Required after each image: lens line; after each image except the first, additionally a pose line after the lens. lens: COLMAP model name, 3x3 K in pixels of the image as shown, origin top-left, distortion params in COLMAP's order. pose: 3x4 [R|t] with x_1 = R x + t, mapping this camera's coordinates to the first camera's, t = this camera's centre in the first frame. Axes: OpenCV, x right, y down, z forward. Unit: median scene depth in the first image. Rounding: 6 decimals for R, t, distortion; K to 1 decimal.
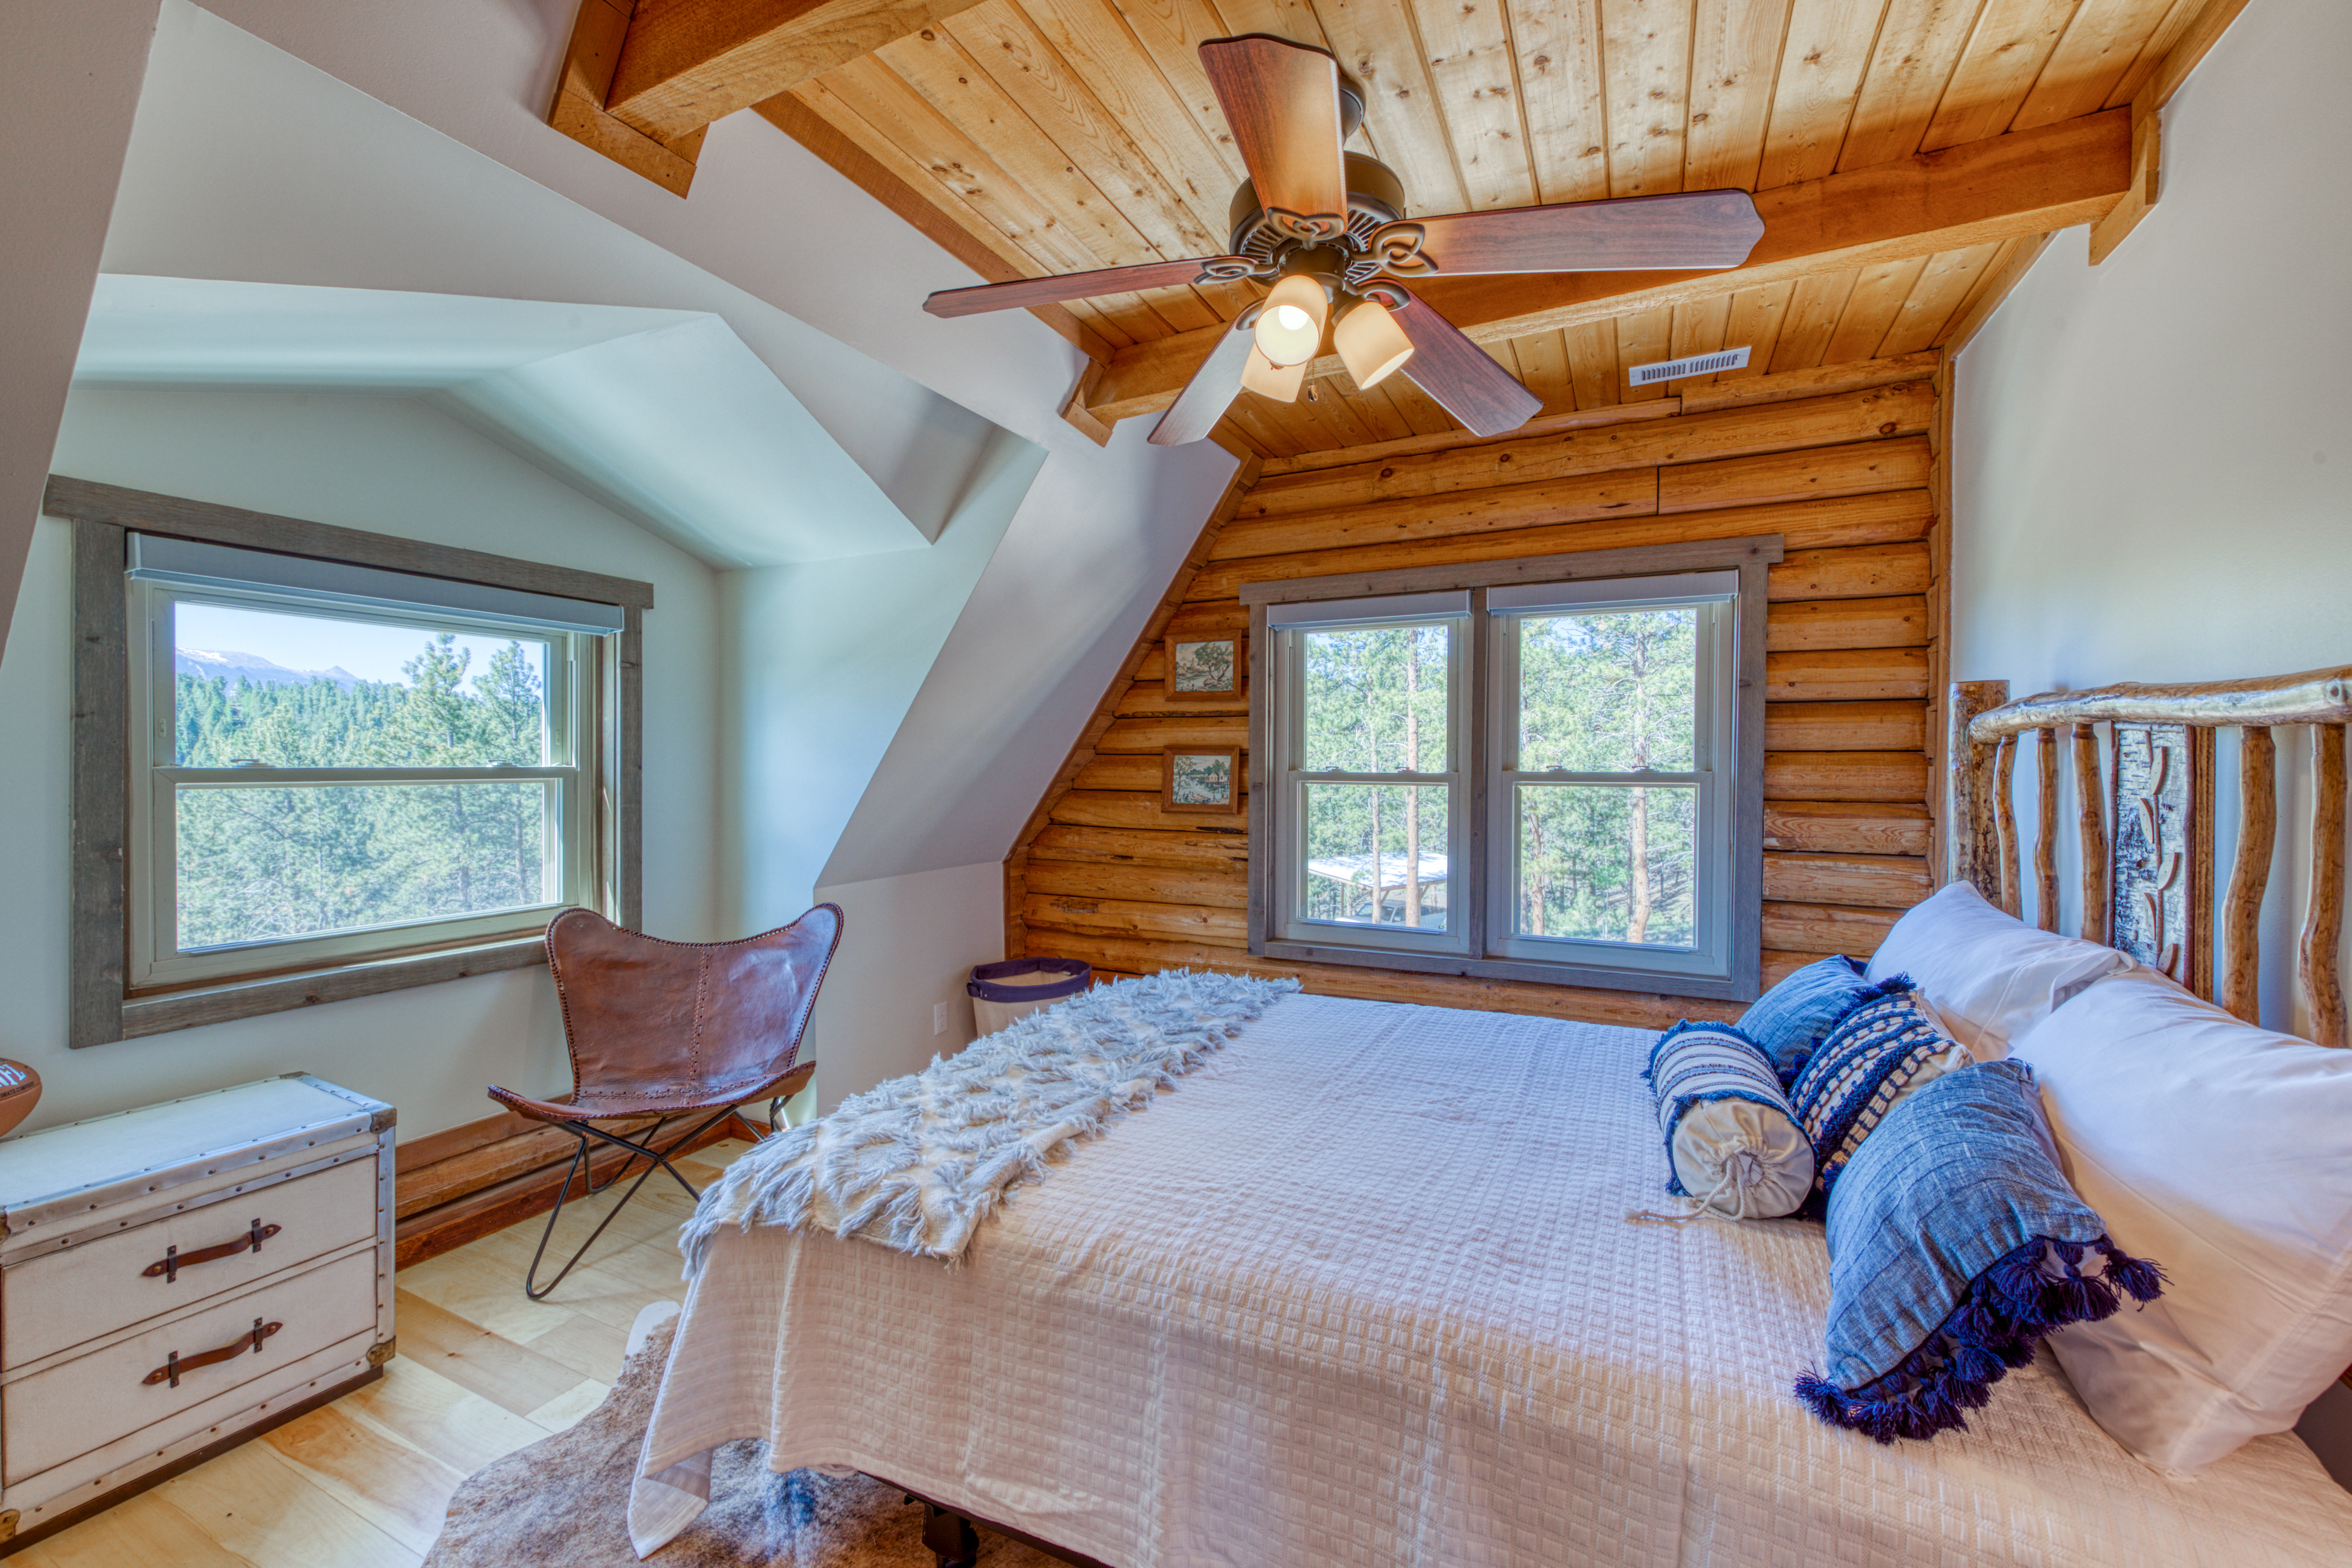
lens RADIAL K [[958.2, 0, 1187.9], [0, 958.2, 777.5], [0, 0, 1]] dist [0.010133, -0.000384]
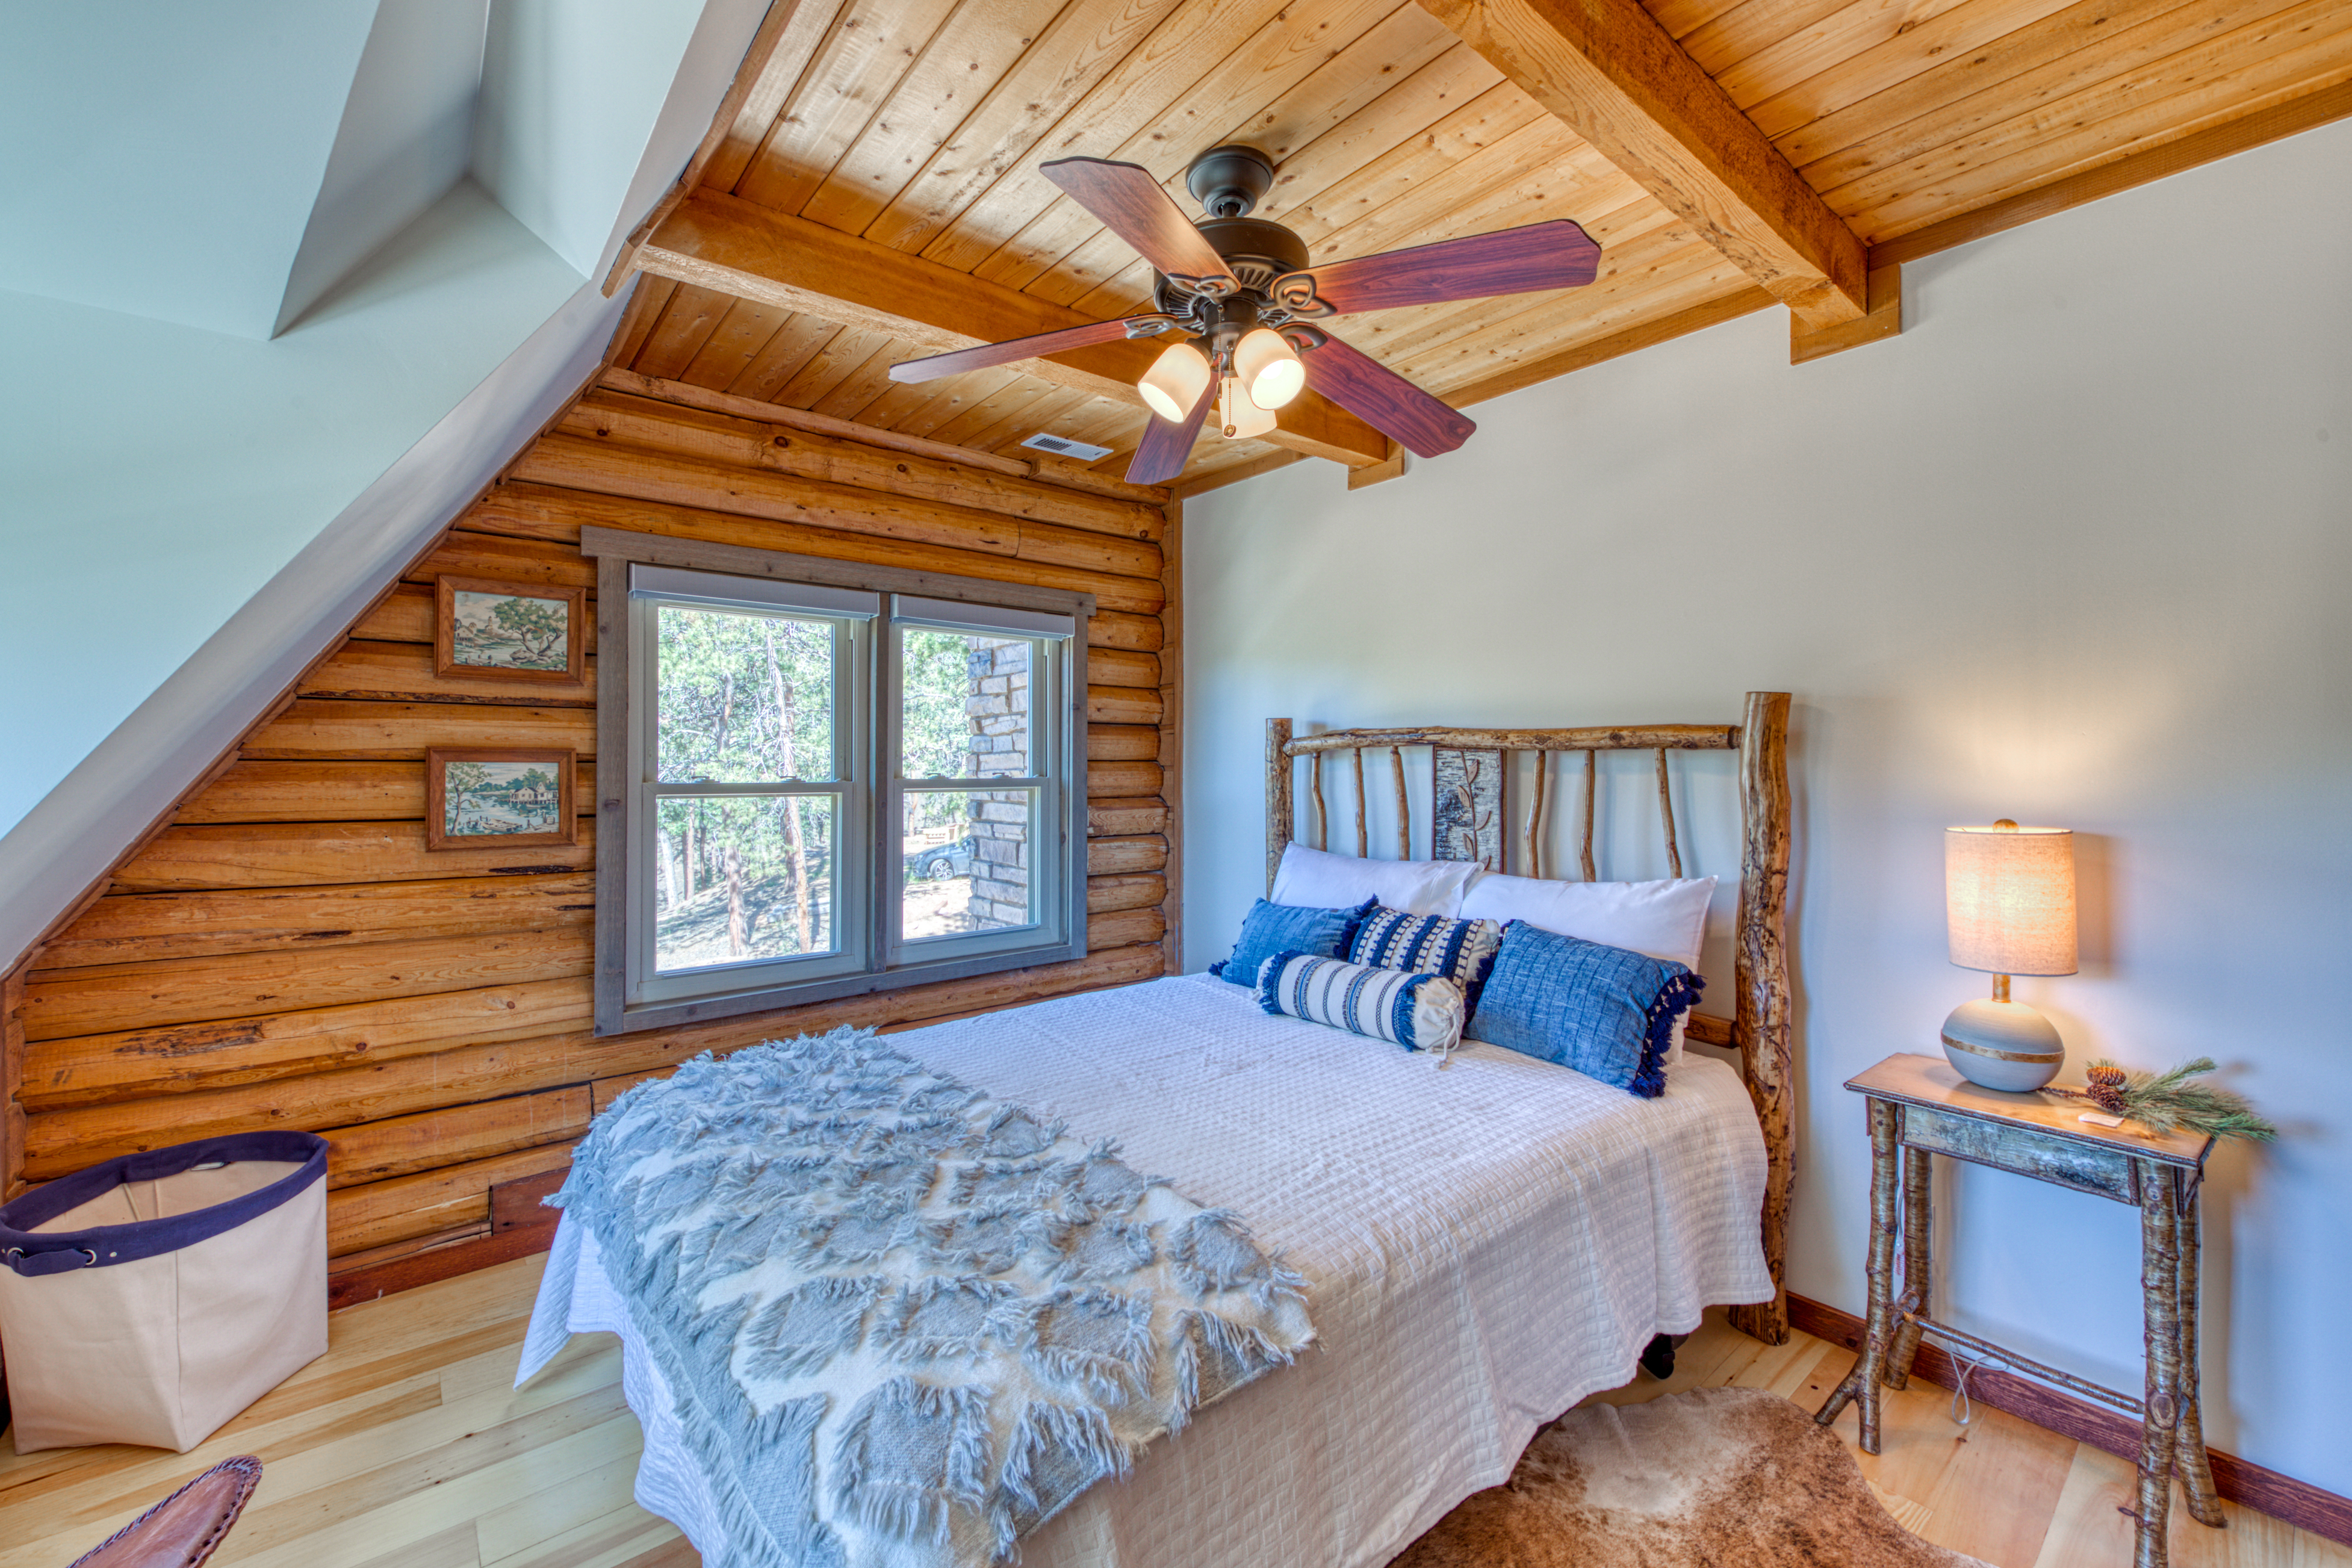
lens RADIAL K [[958.2, 0, 1194.9], [0, 958.2, 768.1], [0, 0, 1]] dist [0.010133, -0.000384]
pose [[0.407098, -0.002573, 0.913381, -0.444114], [0.020014, 0.999781, -0.006104, -0.005342], [-0.913165, 0.020765, 0.407061, 0.301038]]
